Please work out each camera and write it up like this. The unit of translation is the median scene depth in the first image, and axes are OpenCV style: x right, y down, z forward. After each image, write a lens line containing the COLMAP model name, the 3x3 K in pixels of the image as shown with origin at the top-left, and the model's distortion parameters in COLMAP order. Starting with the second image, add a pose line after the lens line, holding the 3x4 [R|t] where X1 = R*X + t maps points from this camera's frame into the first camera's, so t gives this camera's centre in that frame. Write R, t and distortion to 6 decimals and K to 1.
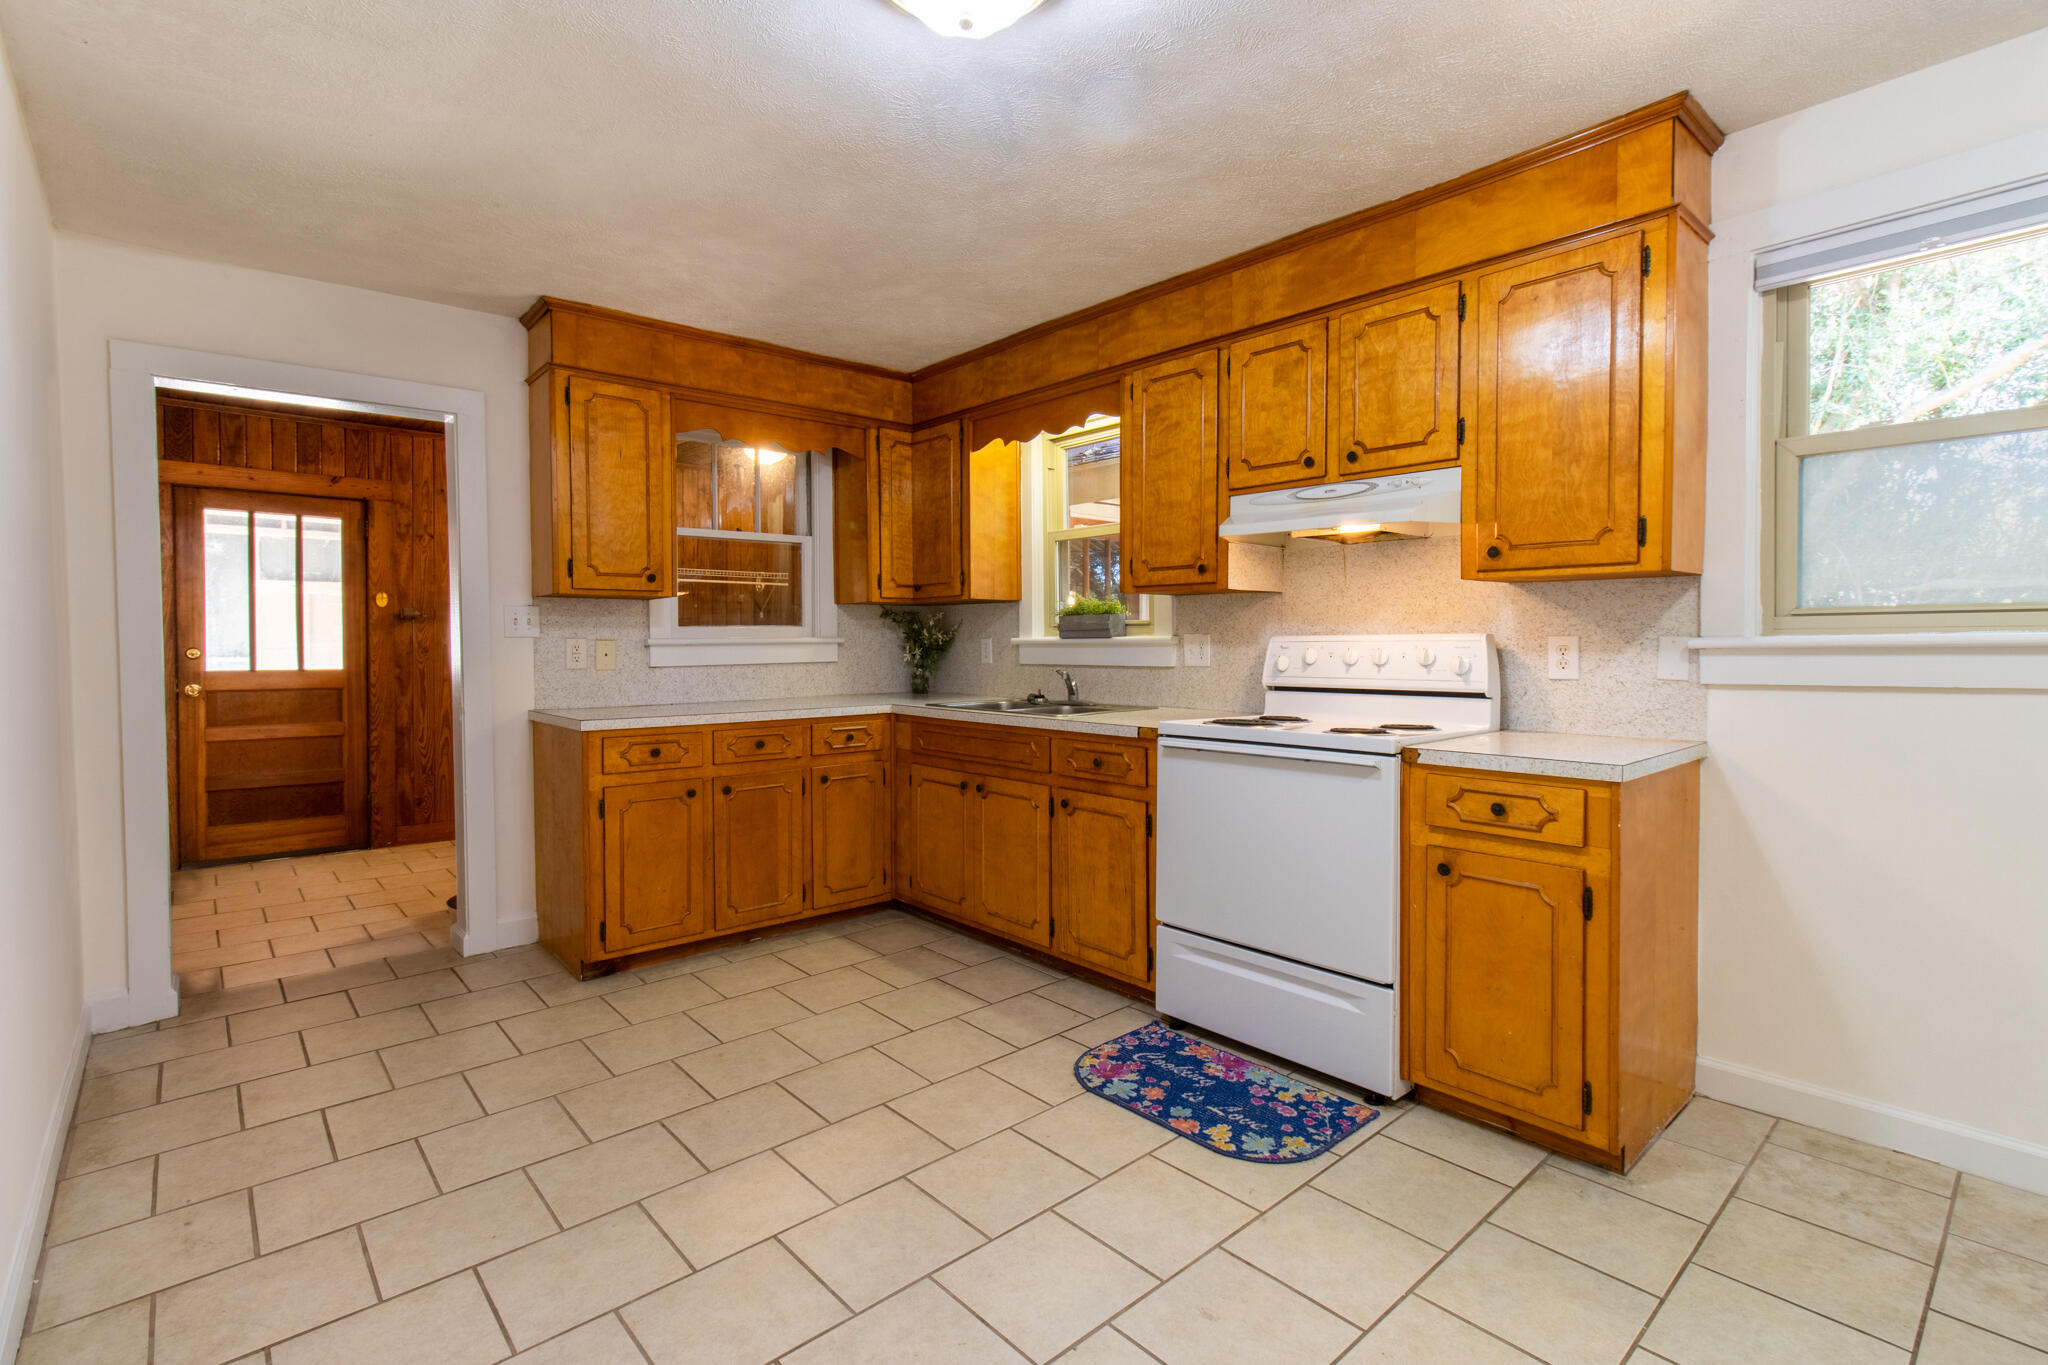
lens RADIAL K [[951.4, 0, 1045.8], [0, 951.4, 659.4], [0, 0, 1]] dist [-0.013512, -0.003336]
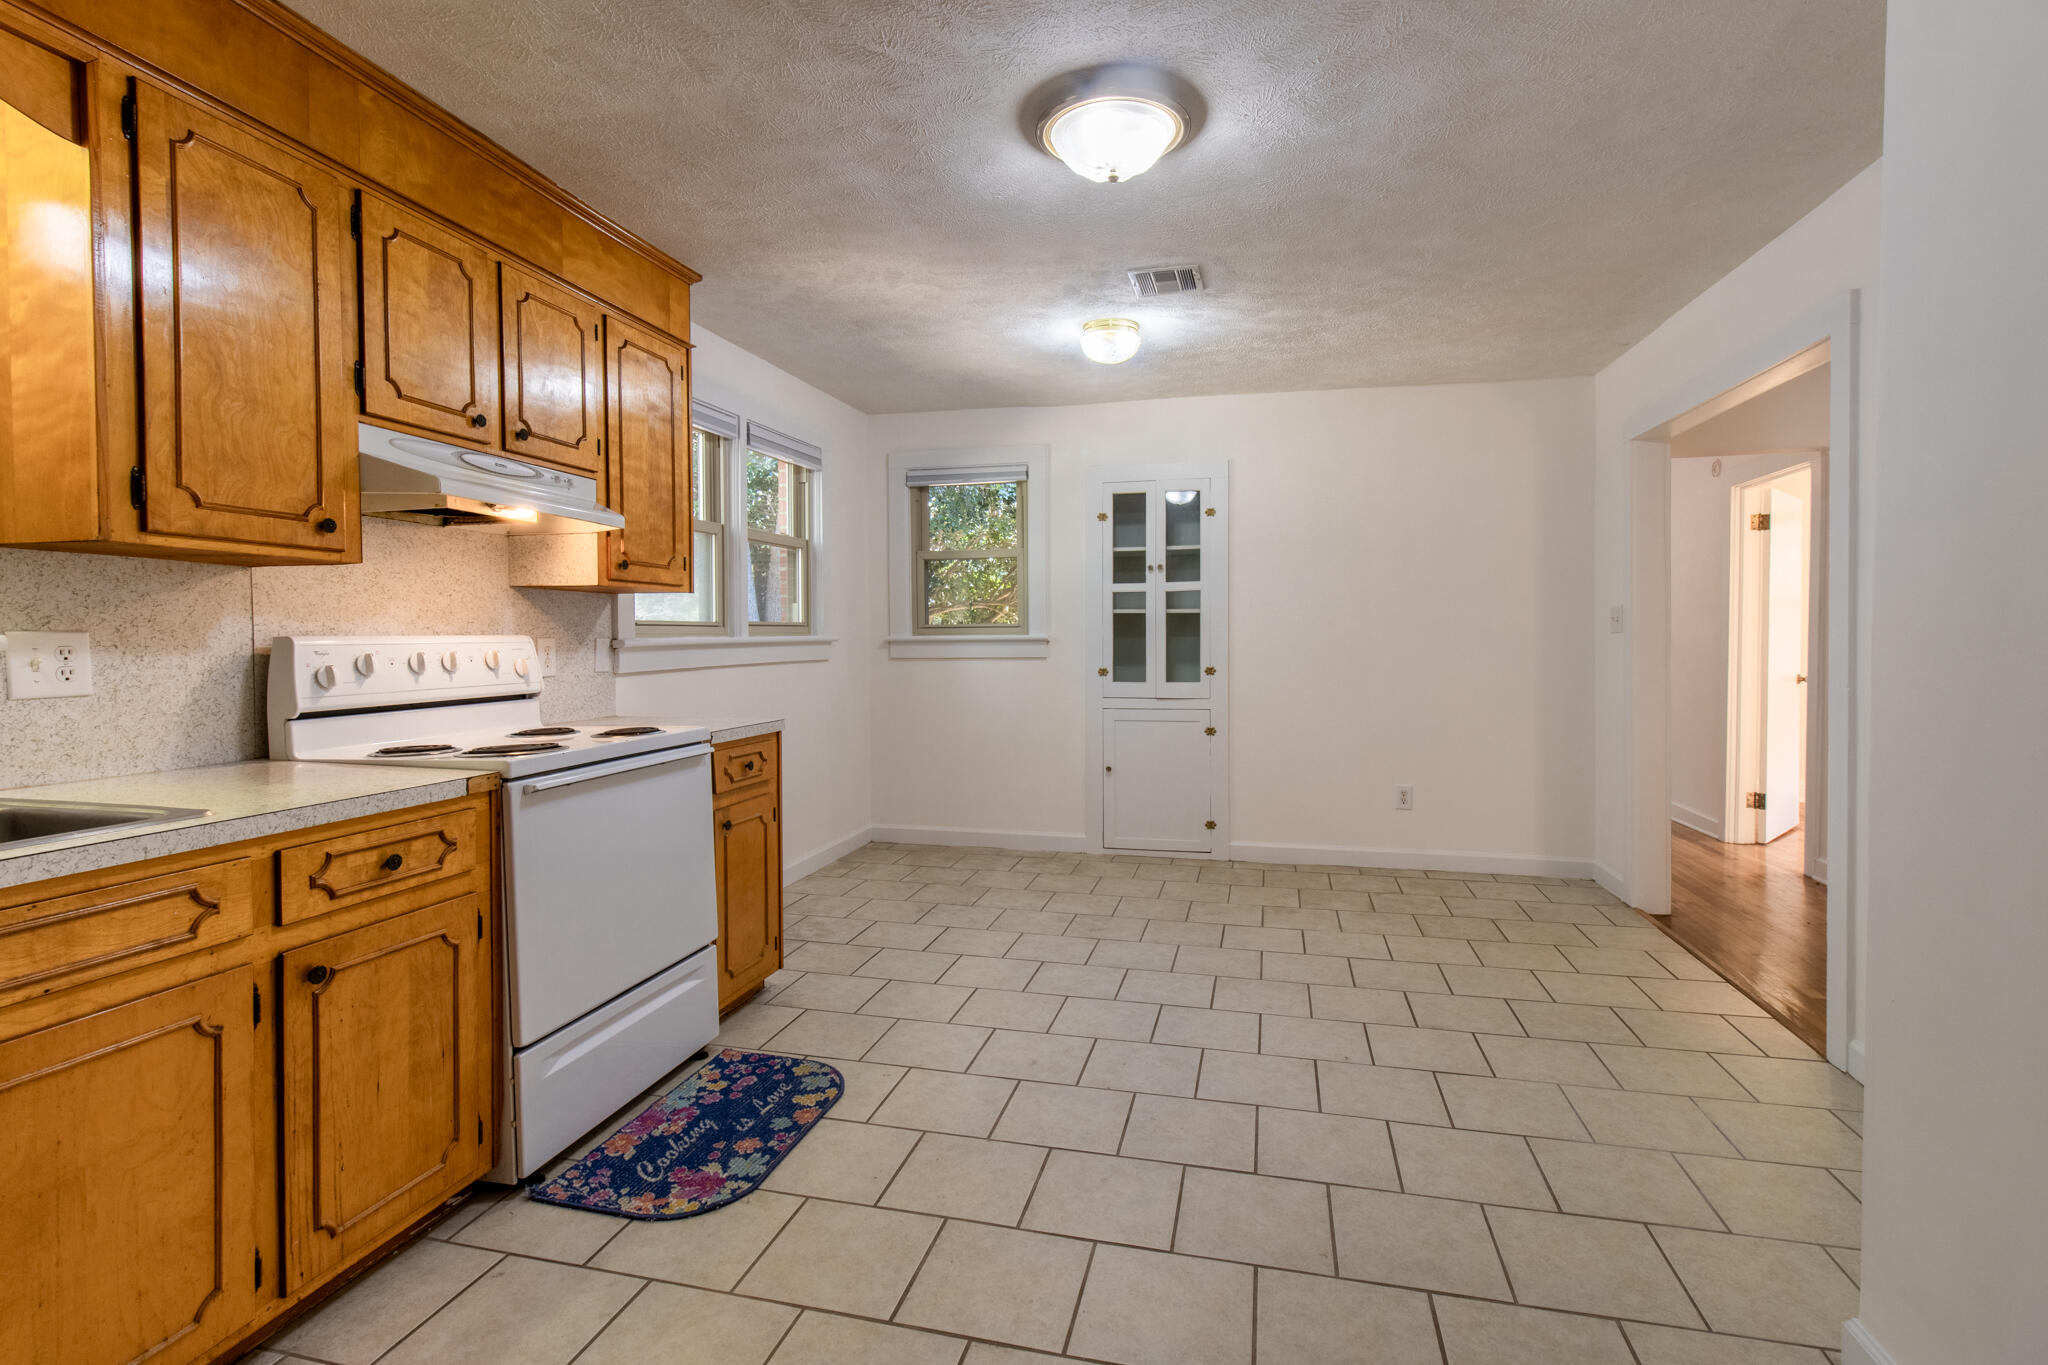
lens RADIAL K [[951.4, 0, 1026.8], [0, 951.4, 669.6], [0, 0, 1]] dist [-0.013512, -0.003336]
pose [[-0.554303, -0.022149, 0.832020, -0.745066], [0.021751, 0.998919, 0.041083, -0.022556], [-0.832030, 0.040870, -0.553222, 1.219996]]
